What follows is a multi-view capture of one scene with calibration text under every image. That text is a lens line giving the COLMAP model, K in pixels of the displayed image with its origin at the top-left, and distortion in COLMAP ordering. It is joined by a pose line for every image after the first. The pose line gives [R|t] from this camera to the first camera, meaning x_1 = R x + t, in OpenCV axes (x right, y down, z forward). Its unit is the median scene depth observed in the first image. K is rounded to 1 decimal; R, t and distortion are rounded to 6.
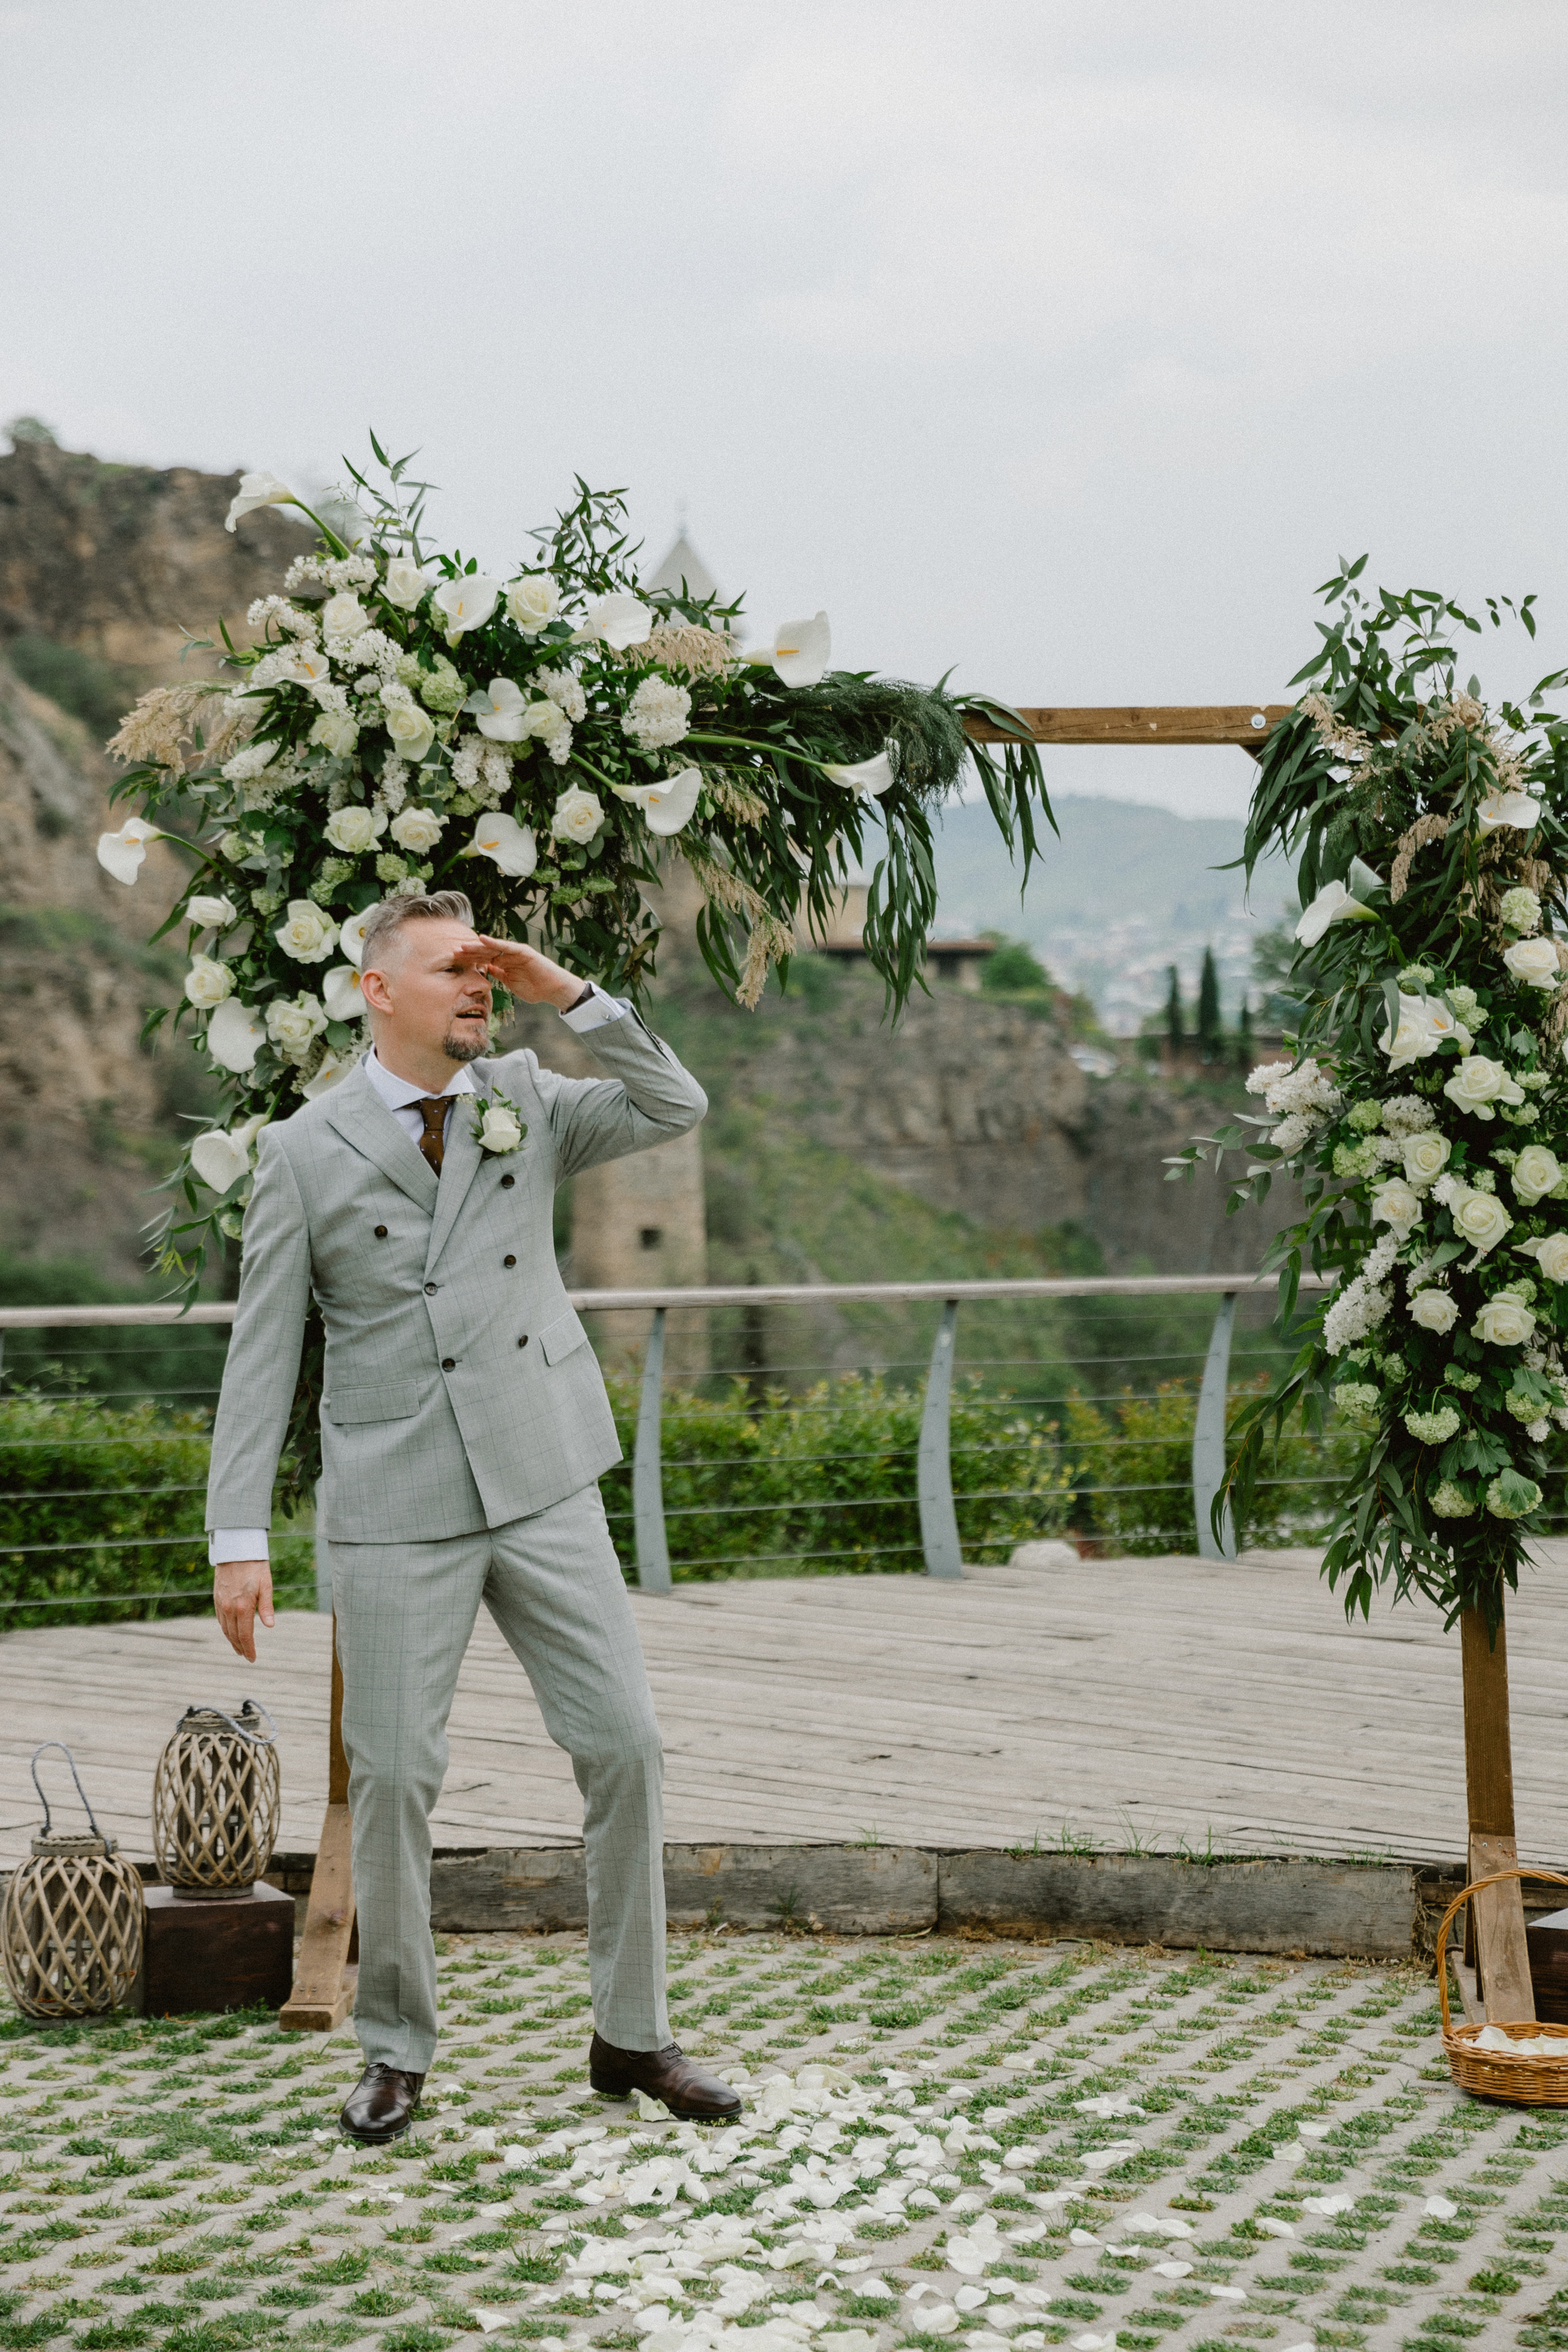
lens RADIAL K [[4477.5, 0, 825.0], [0, 4477.5, 1225.0], [0, 0, 1]] dist [0.509757, -0.107348]
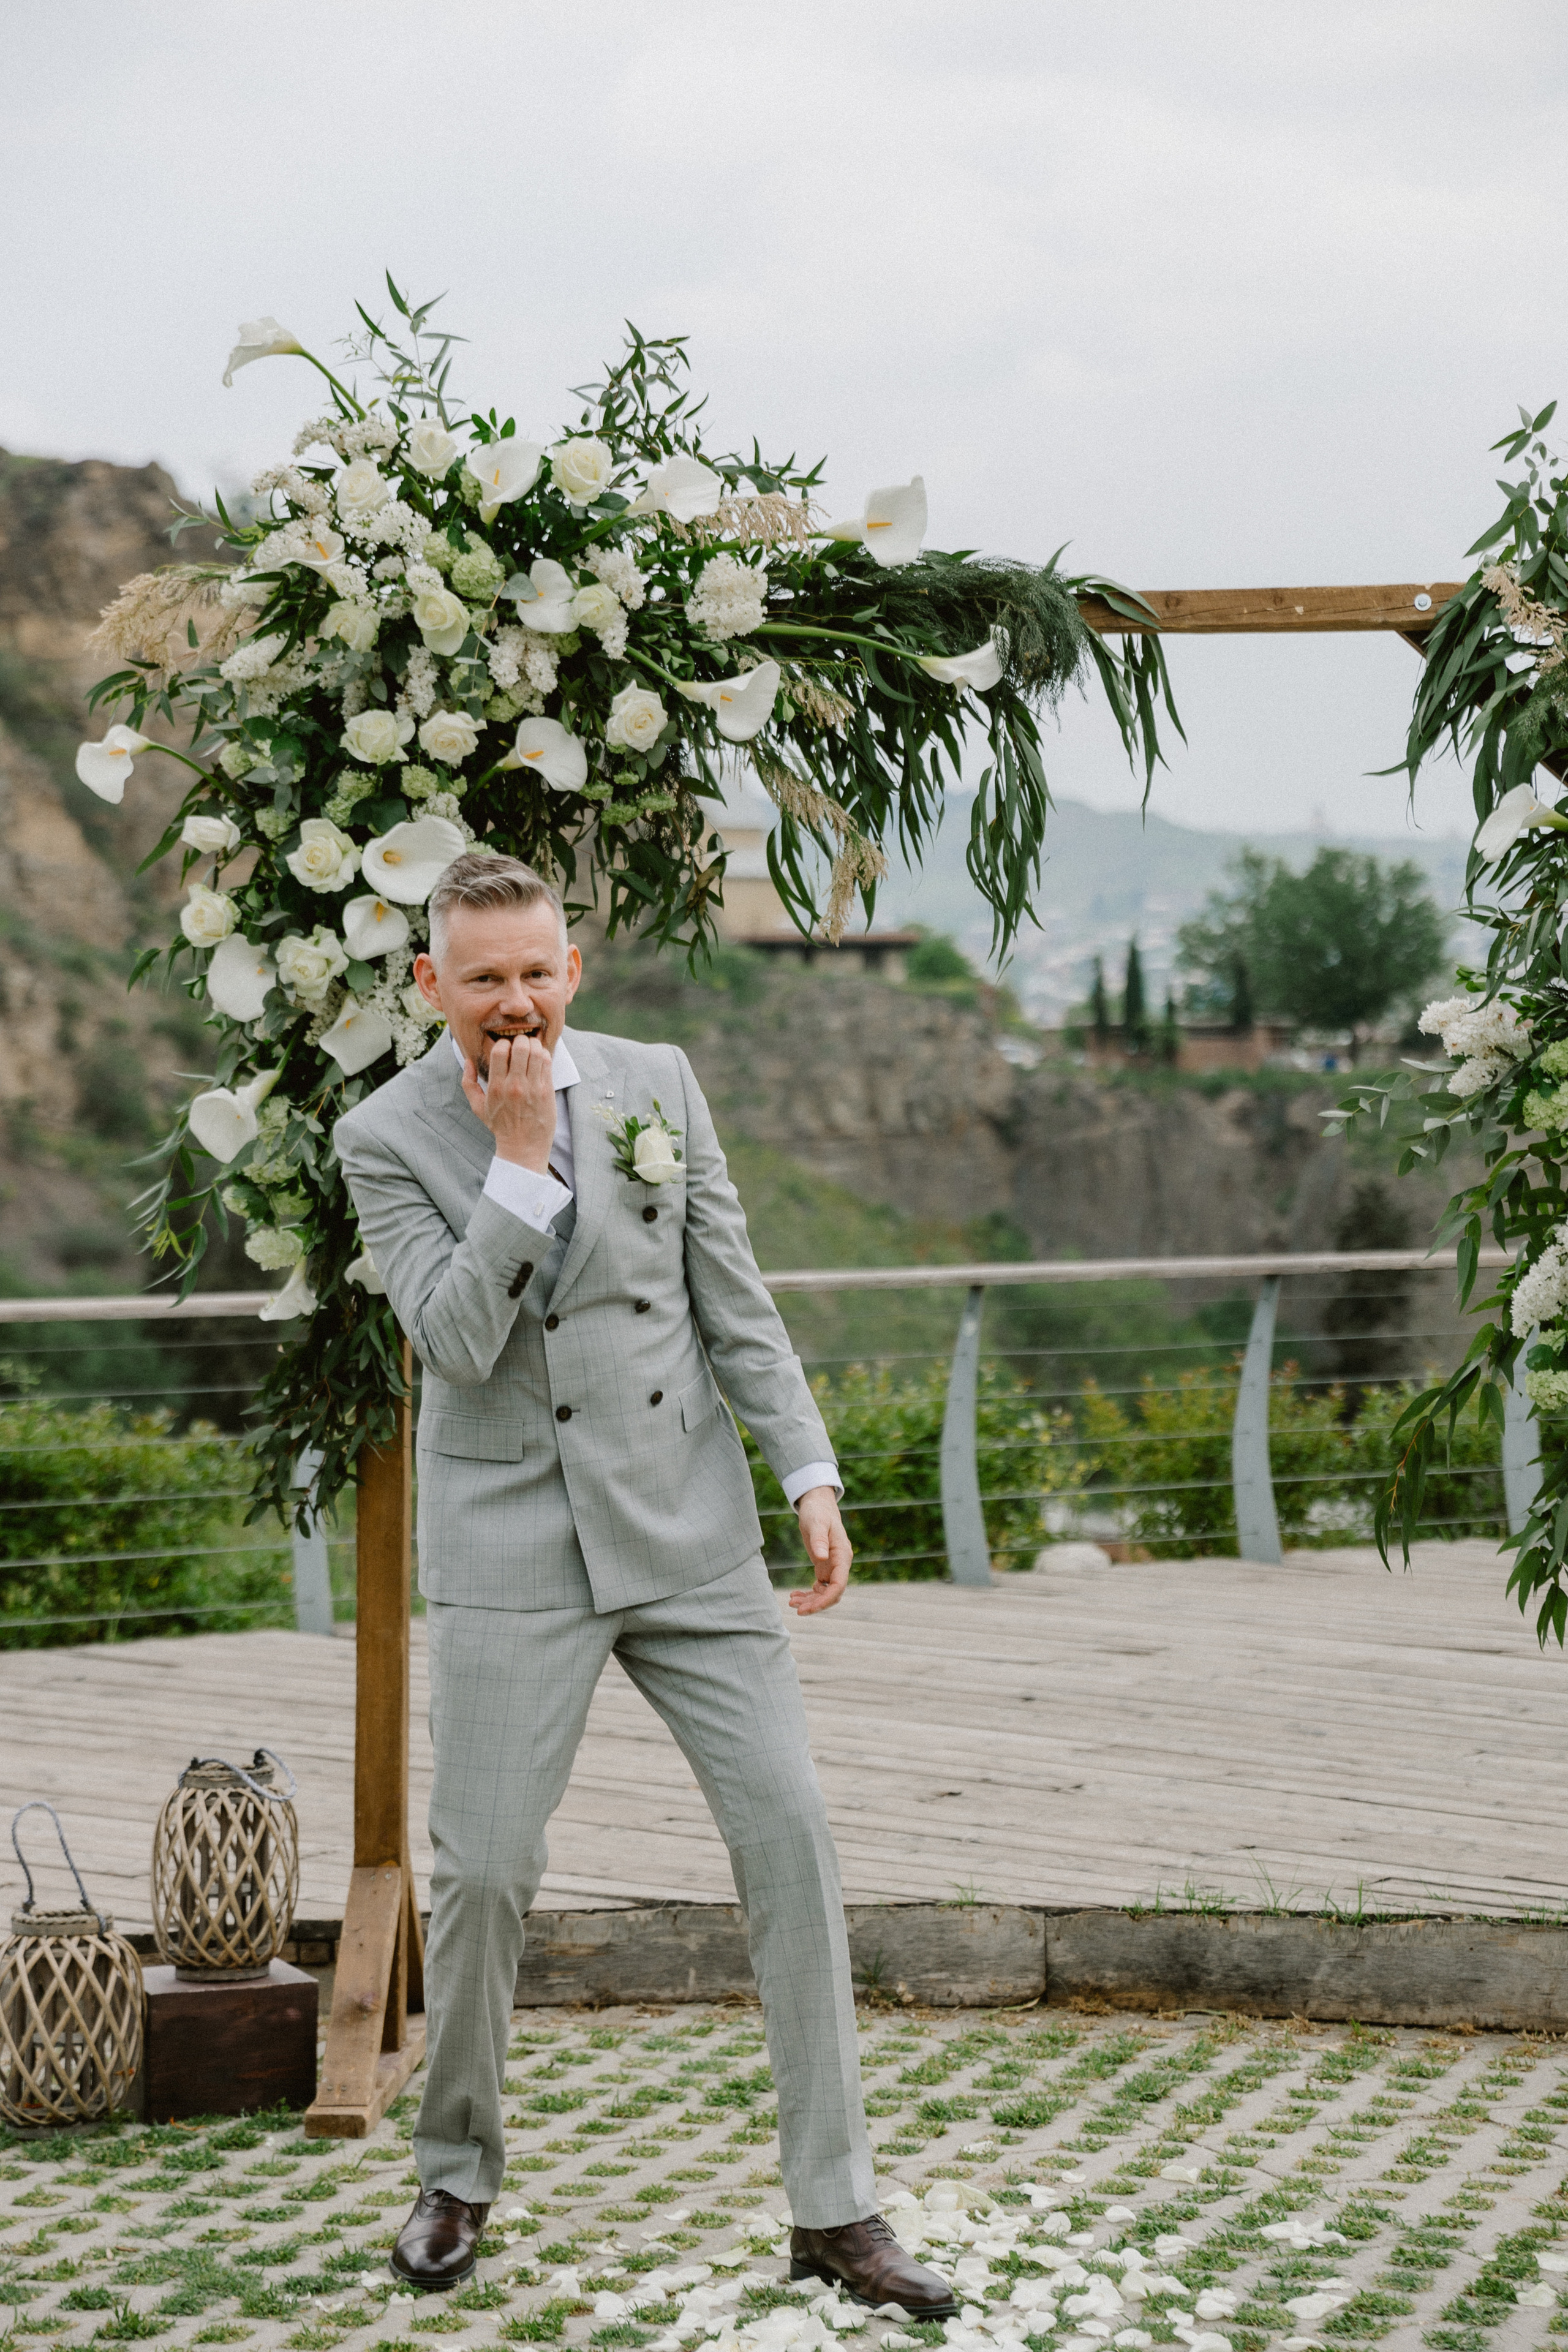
lens RADIAL K [[4454.0, 0, 817.2], [0, 4454.0, 1229.4], [0, 0, 1]] dist [0.490336, -0.041222]
pose [[0.999815, -0.009475, 0.016716, -0.035324], [0.009440, 0.999953, 0.002215, 0.004980], [-0.016736, -0.002057, 0.999858, 0.142046]]
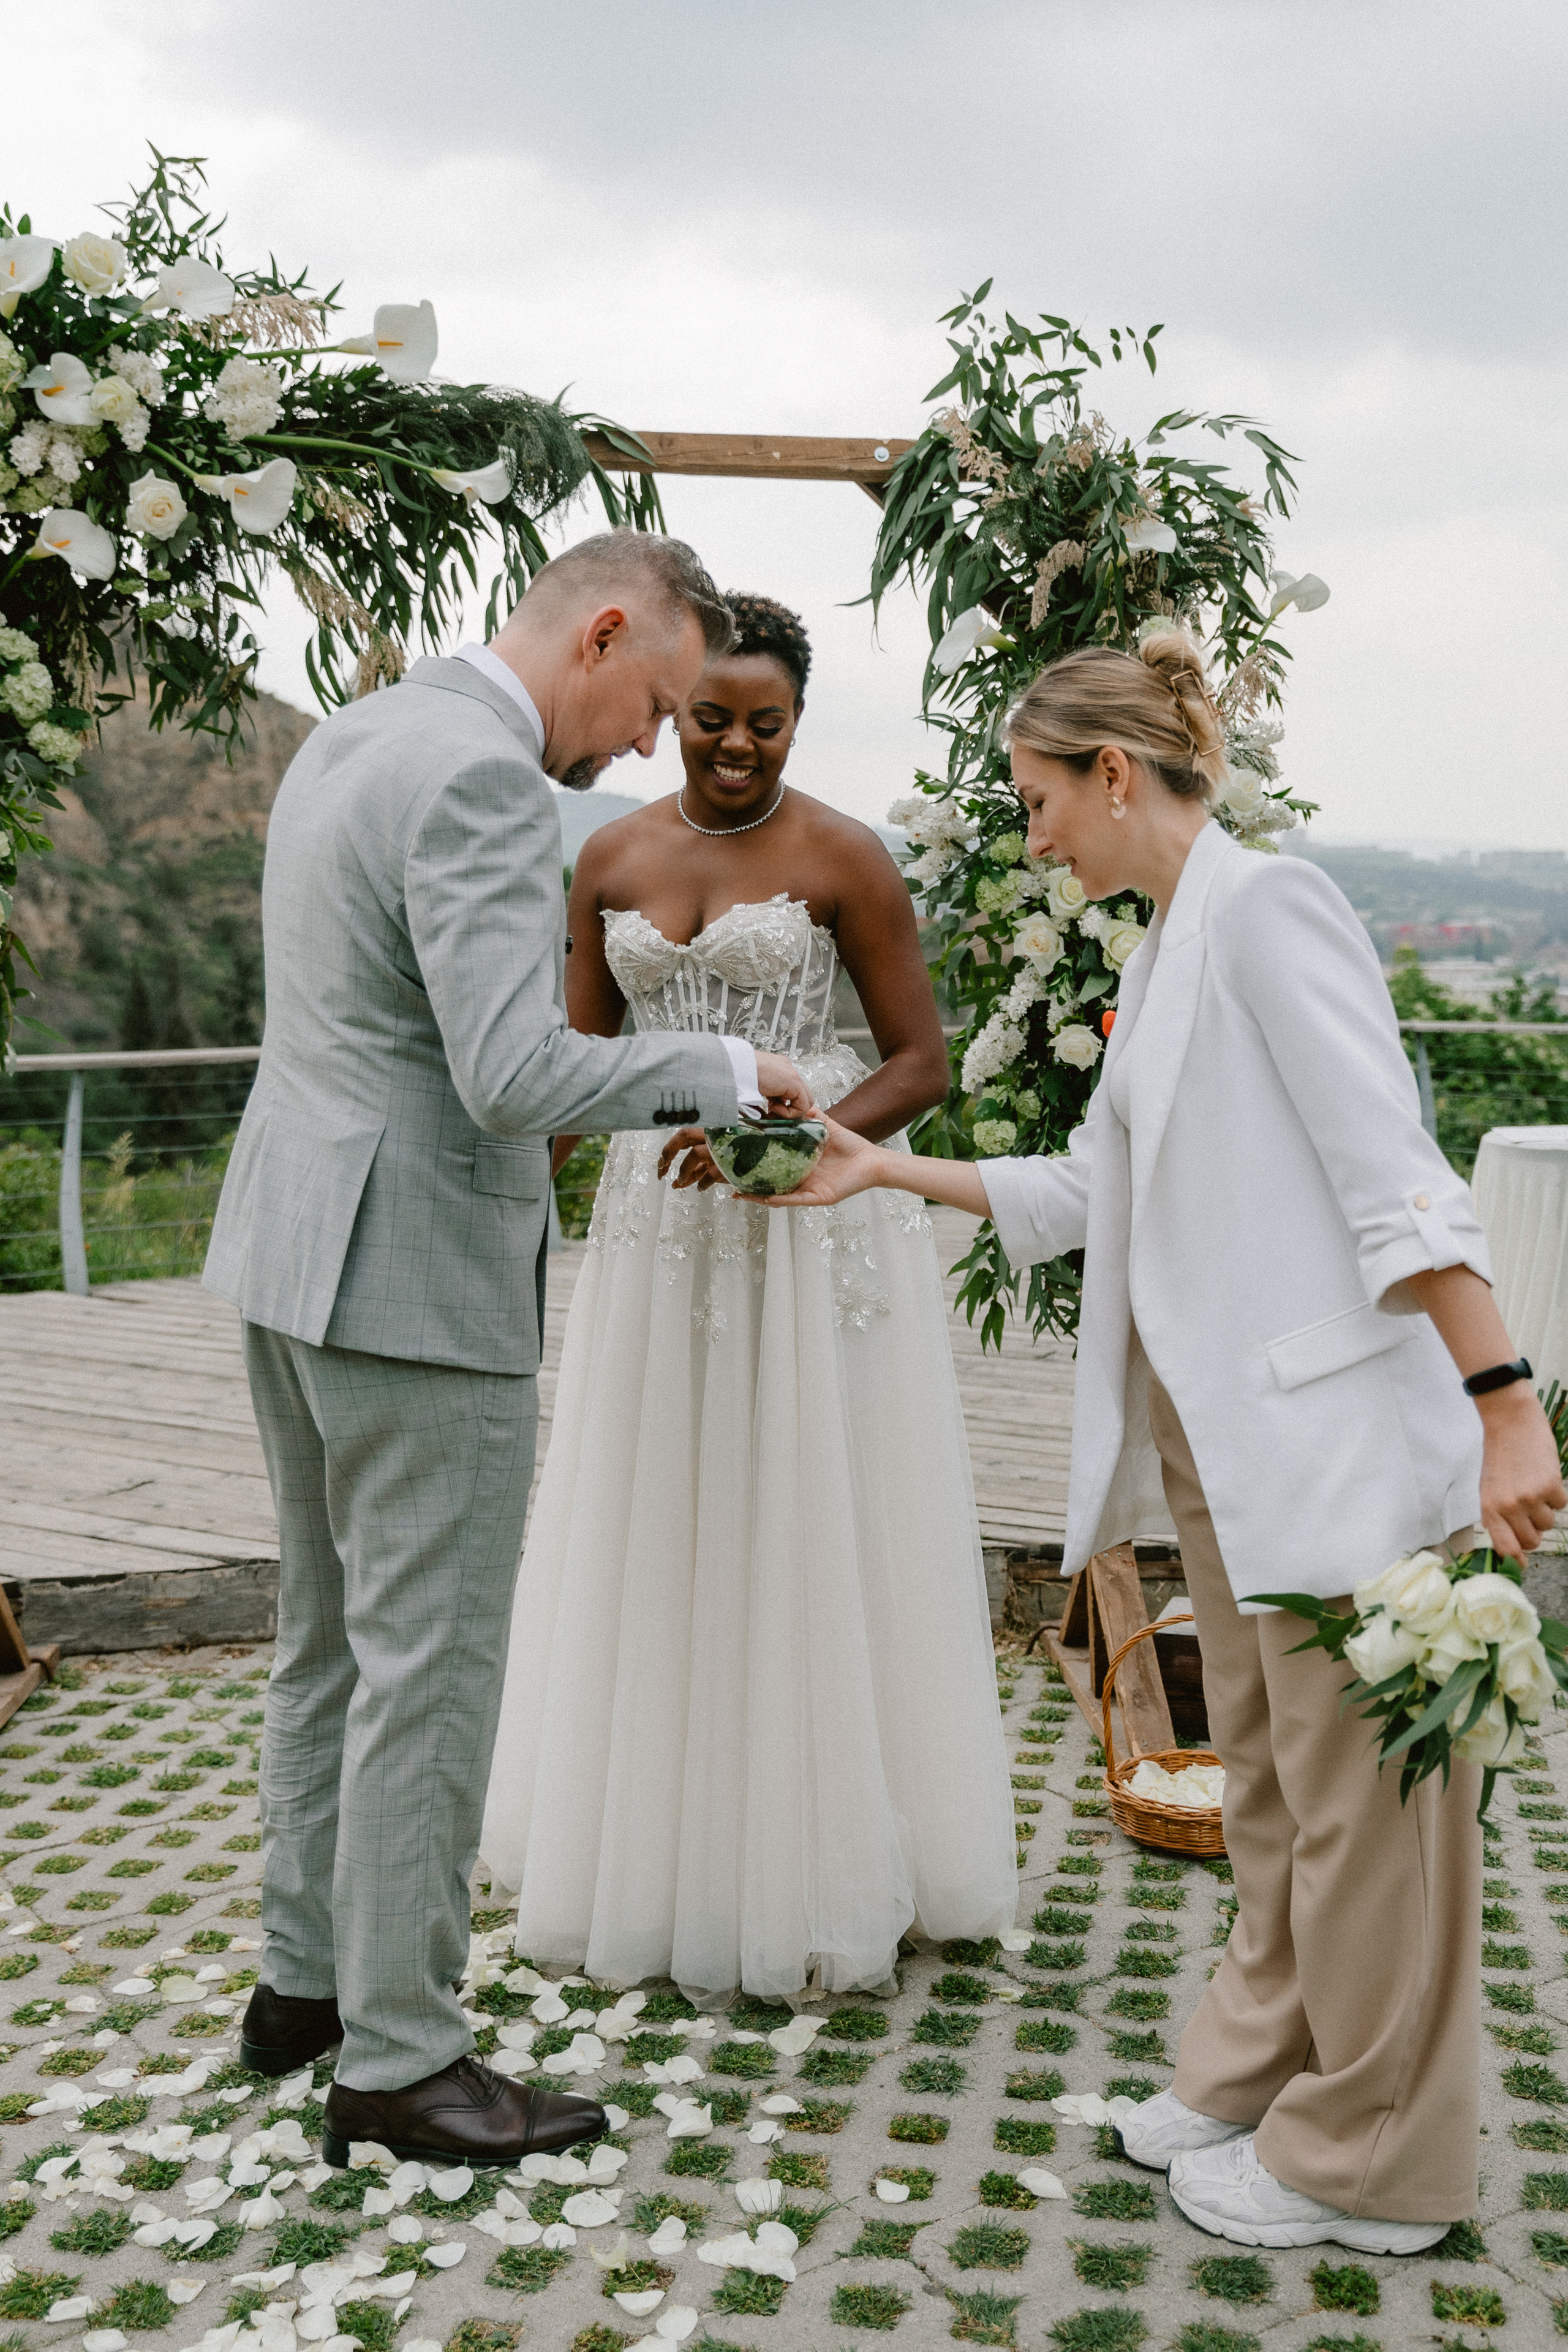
lens RADIAL K [[2291.6, 0, 906.8], [0, 2291.6, 1161.8], [0, 0, 1]] dist [0.063992, 0.001493]
pose [[0.982023, -0.016106, 0.188072, 0.003684], [0.004405, 0.998037, 0.062472, 0.012047], [-0.188709, -0.060520, 0.980166, 0.500721]]
